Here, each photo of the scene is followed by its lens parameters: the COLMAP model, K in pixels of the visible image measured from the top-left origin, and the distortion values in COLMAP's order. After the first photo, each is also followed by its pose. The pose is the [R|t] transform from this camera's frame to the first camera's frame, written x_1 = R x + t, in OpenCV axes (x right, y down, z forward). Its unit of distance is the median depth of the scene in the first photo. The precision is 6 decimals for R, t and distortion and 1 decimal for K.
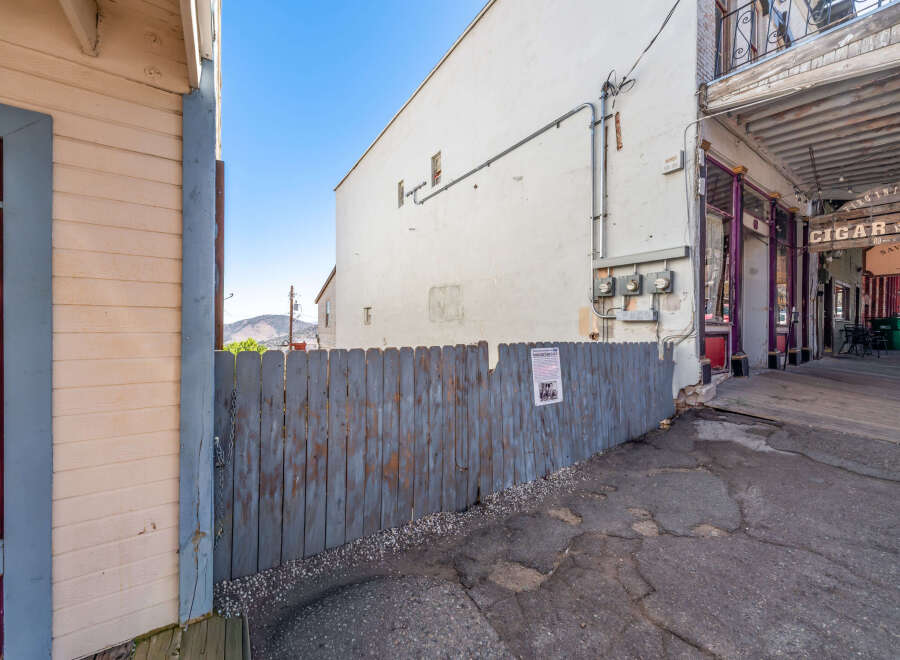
lens RADIAL K [[343.4, 0, 450.0], [0, 343.4, 330.0], [0, 0, 1]] dist [0.023984, -0.008705]
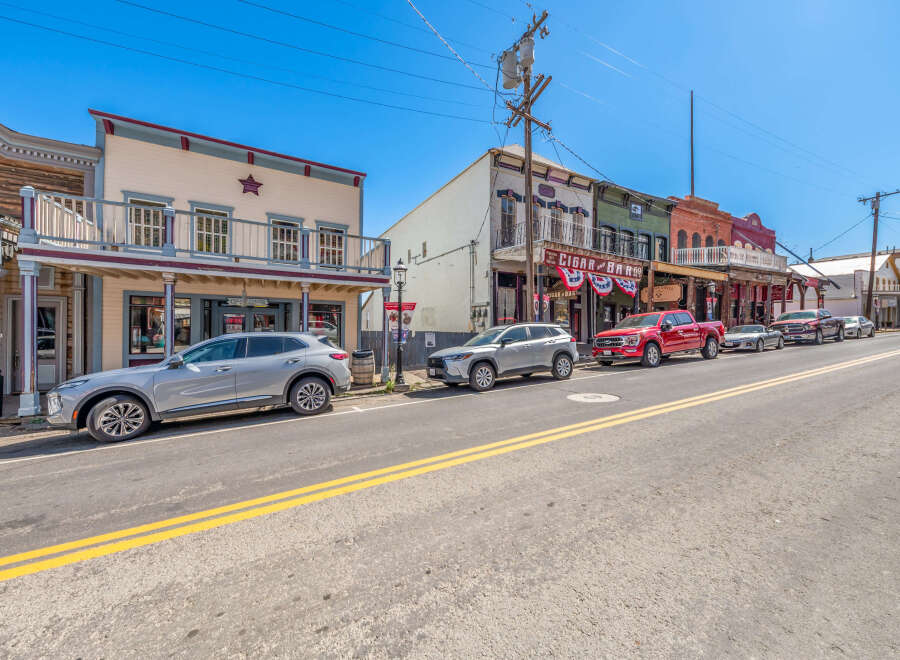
lens RADIAL K [[343.4, 0, 450.0], [0, 343.4, 330.0], [0, 0, 1]] dist [0.023984, -0.008705]
pose [[0.995929, -0.004838, -0.090014, 0.525293], [0.004093, 0.999956, -0.008456, 0.032135], [0.090051, 0.008053, 0.995905, -1.790734]]
